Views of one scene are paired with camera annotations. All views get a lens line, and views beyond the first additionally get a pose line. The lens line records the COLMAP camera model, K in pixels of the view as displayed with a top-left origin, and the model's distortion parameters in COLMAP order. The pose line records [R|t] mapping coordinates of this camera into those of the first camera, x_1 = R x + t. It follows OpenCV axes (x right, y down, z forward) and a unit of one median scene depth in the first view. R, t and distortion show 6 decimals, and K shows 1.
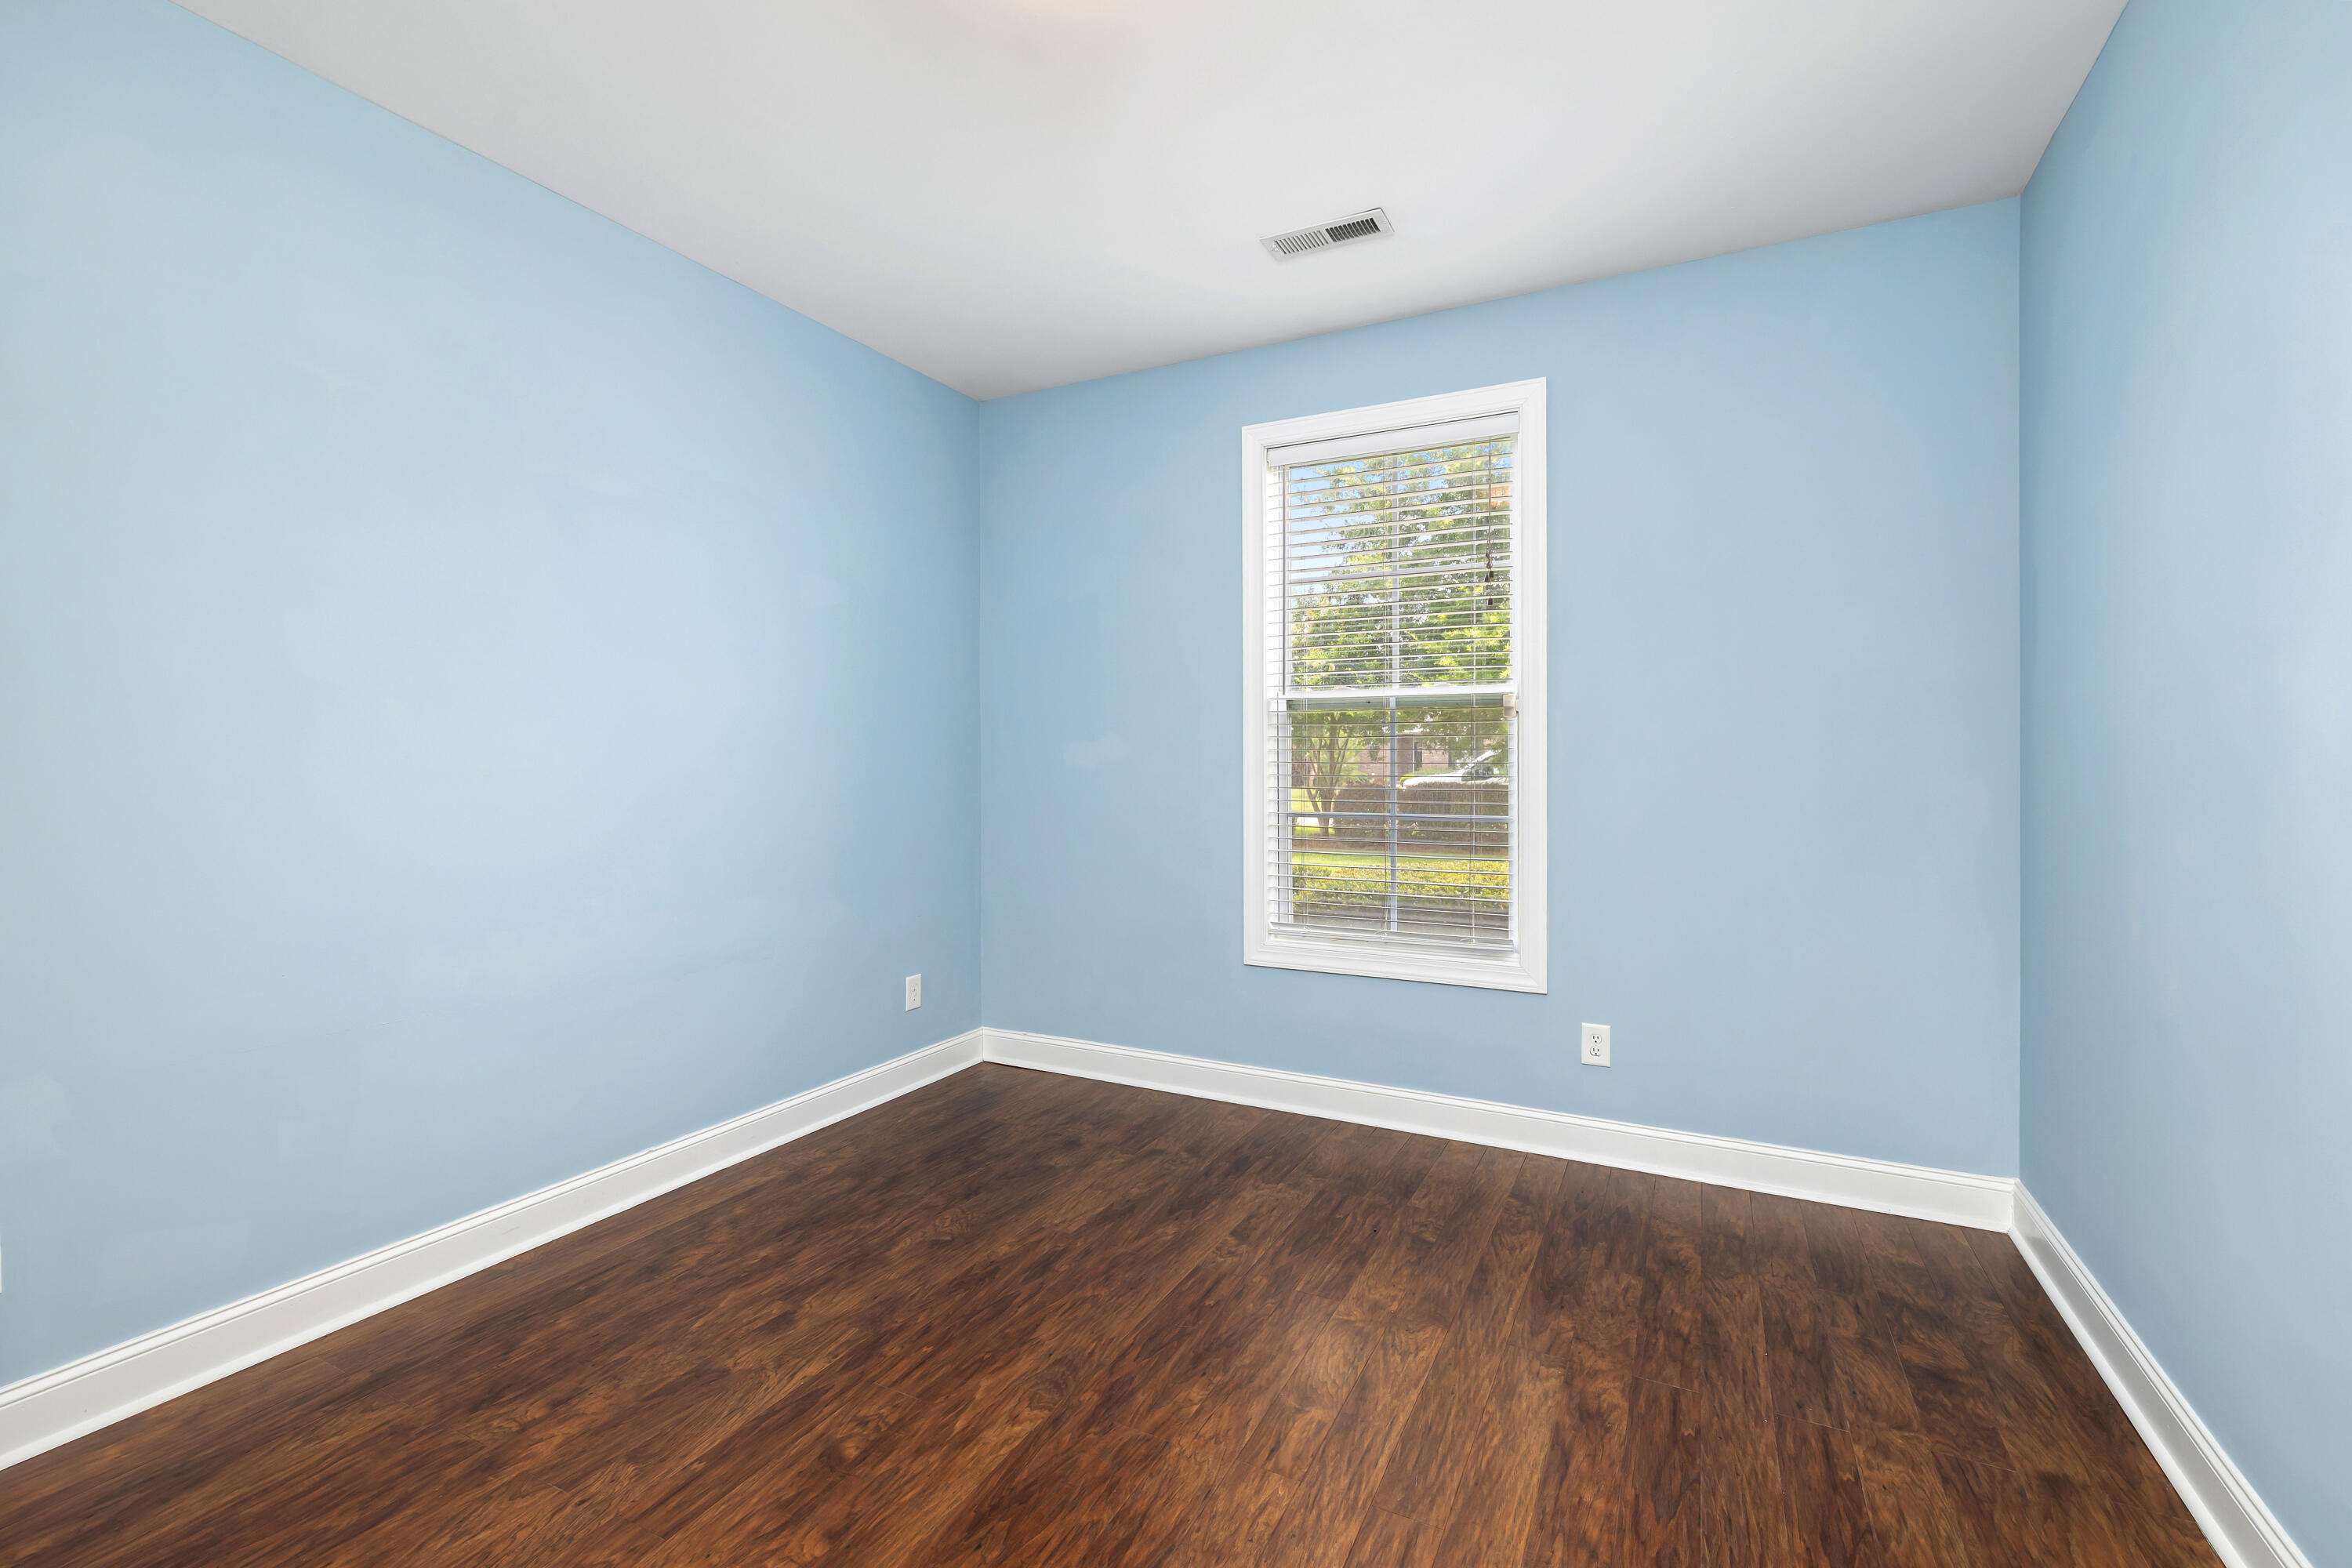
lens RADIAL K [[1014.6, 0, 1176.0], [0, 1014.6, 784.0], [0, 0, 1]] dist [0.002853, 0.000362]
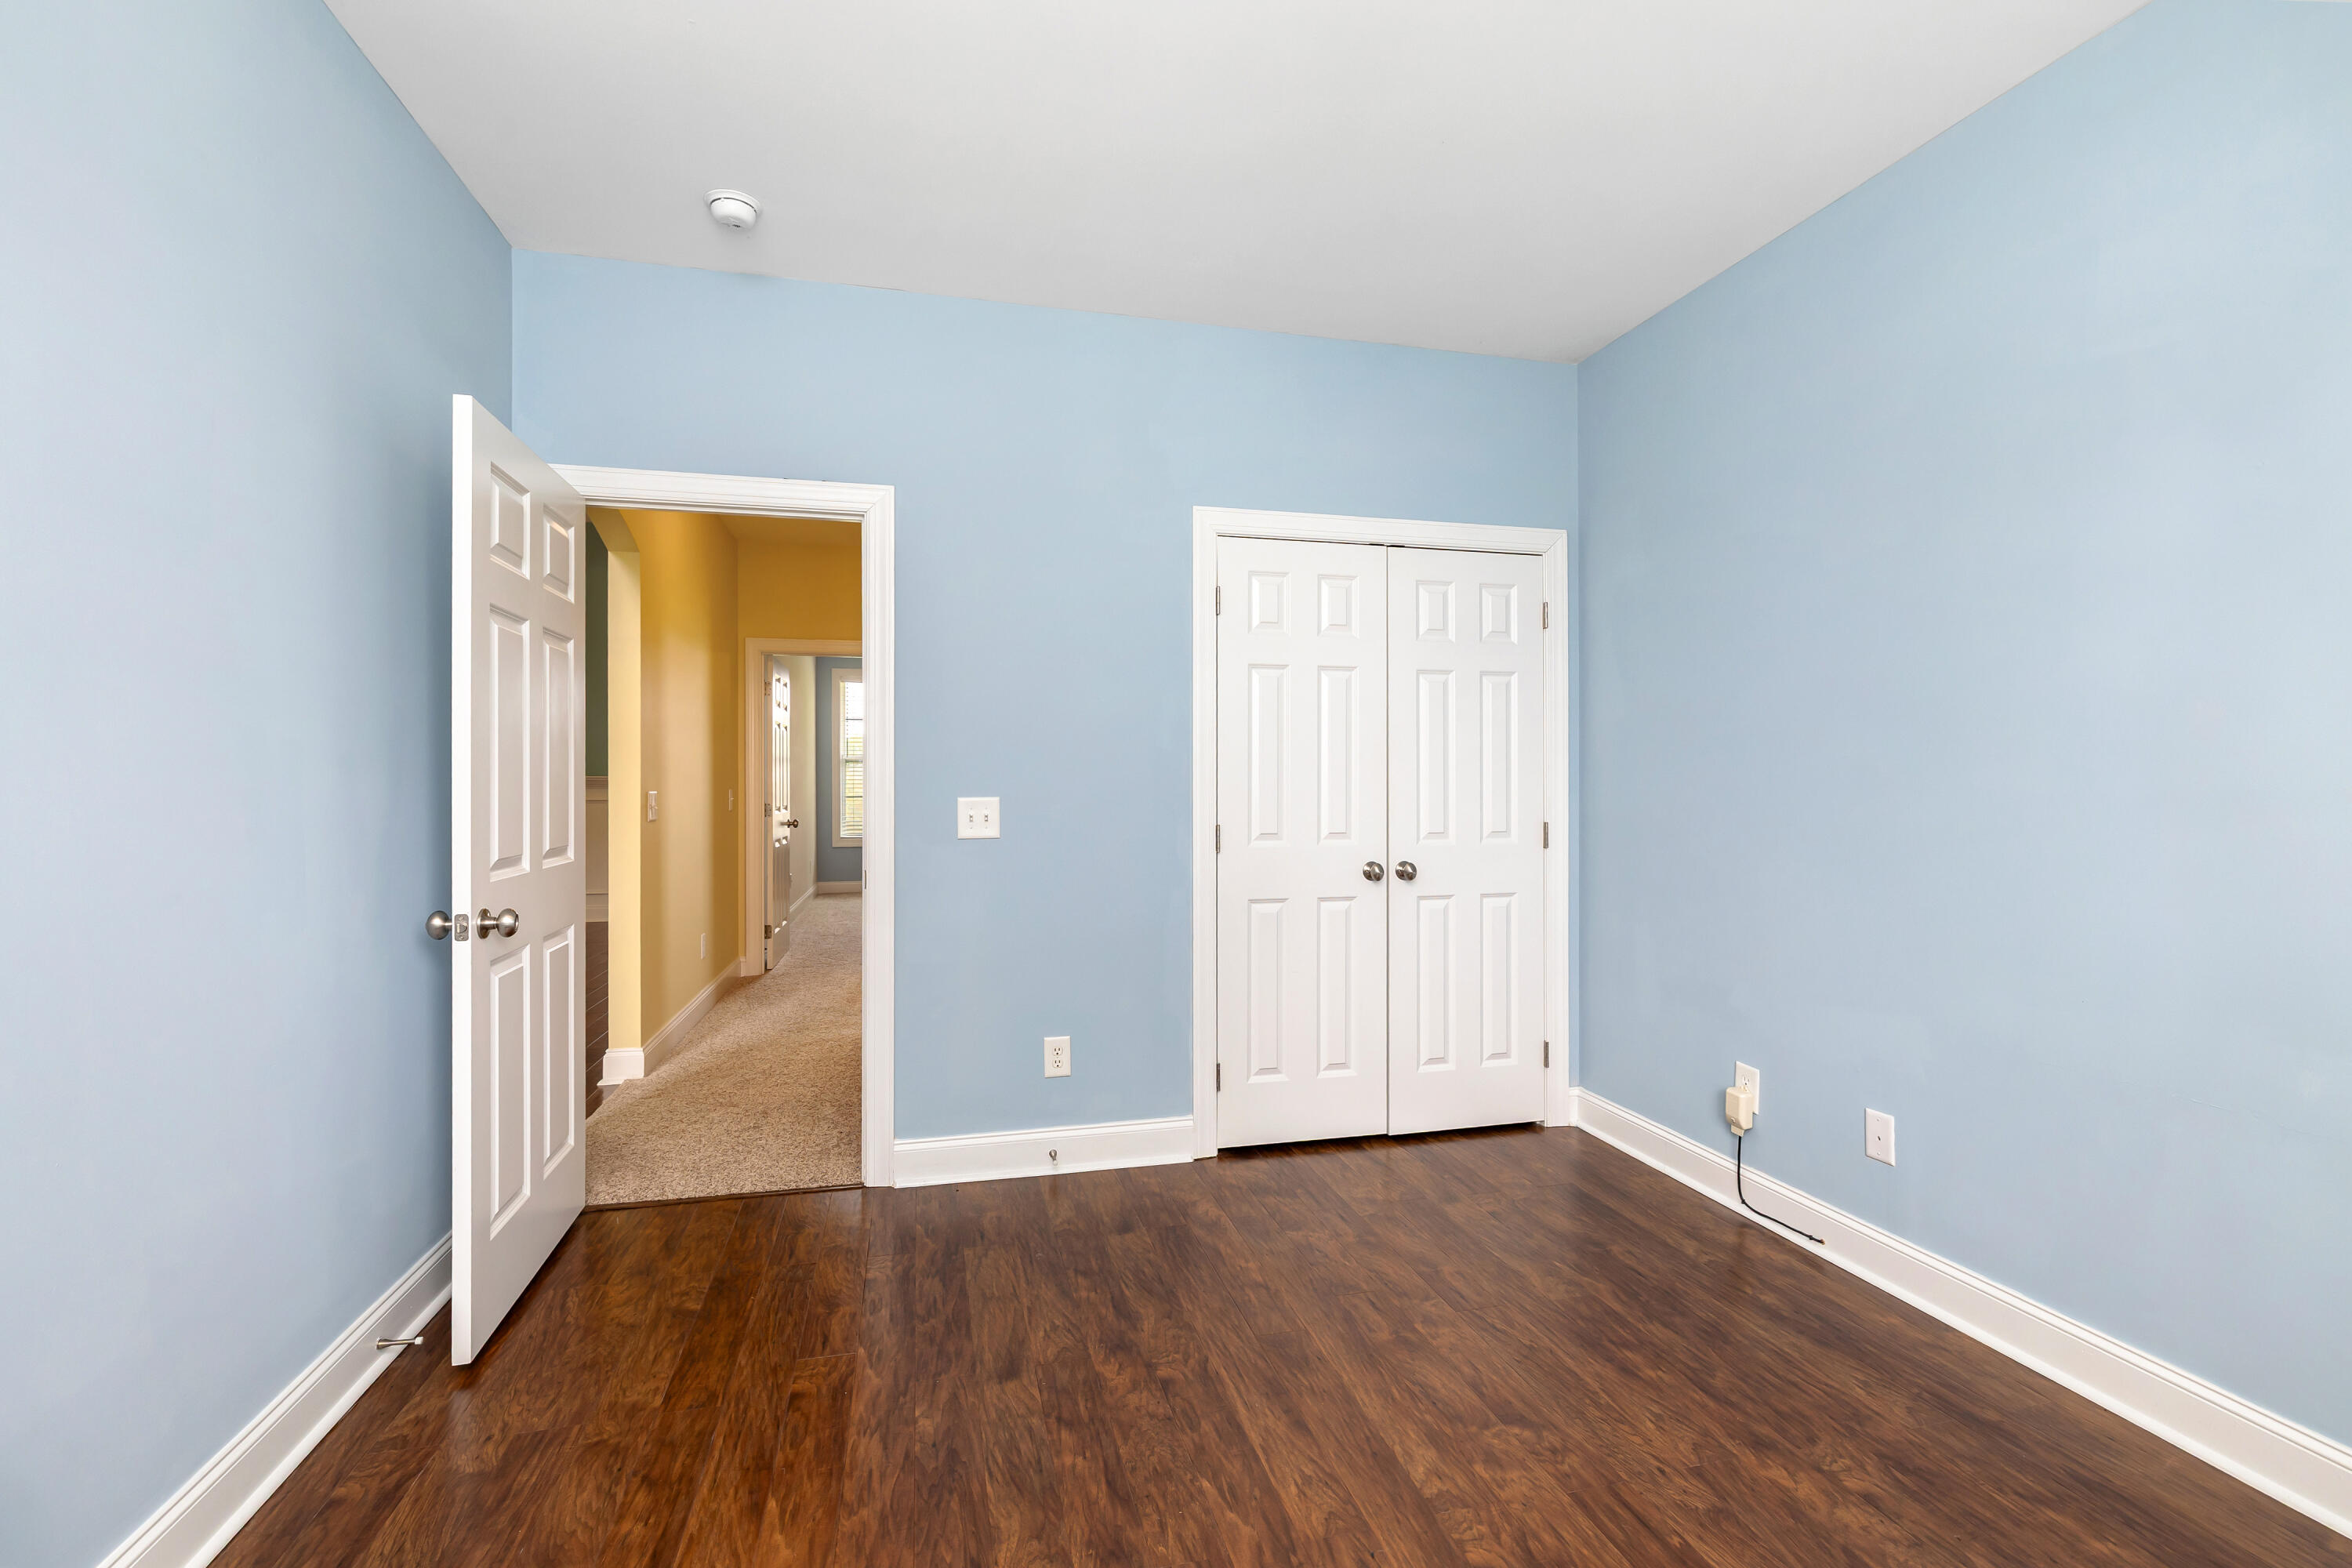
lens RADIAL K [[1014.6, 0, 1176.0], [0, 1014.6, 784.0], [0, 0, 1]] dist [0.002853, 0.000362]
pose [[-0.753373, 0.003849, -0.657582, 0.462352], [-0.011214, 0.999762, 0.018699, -0.031669], [0.657498, 0.021462, -0.753151, 1.328049]]
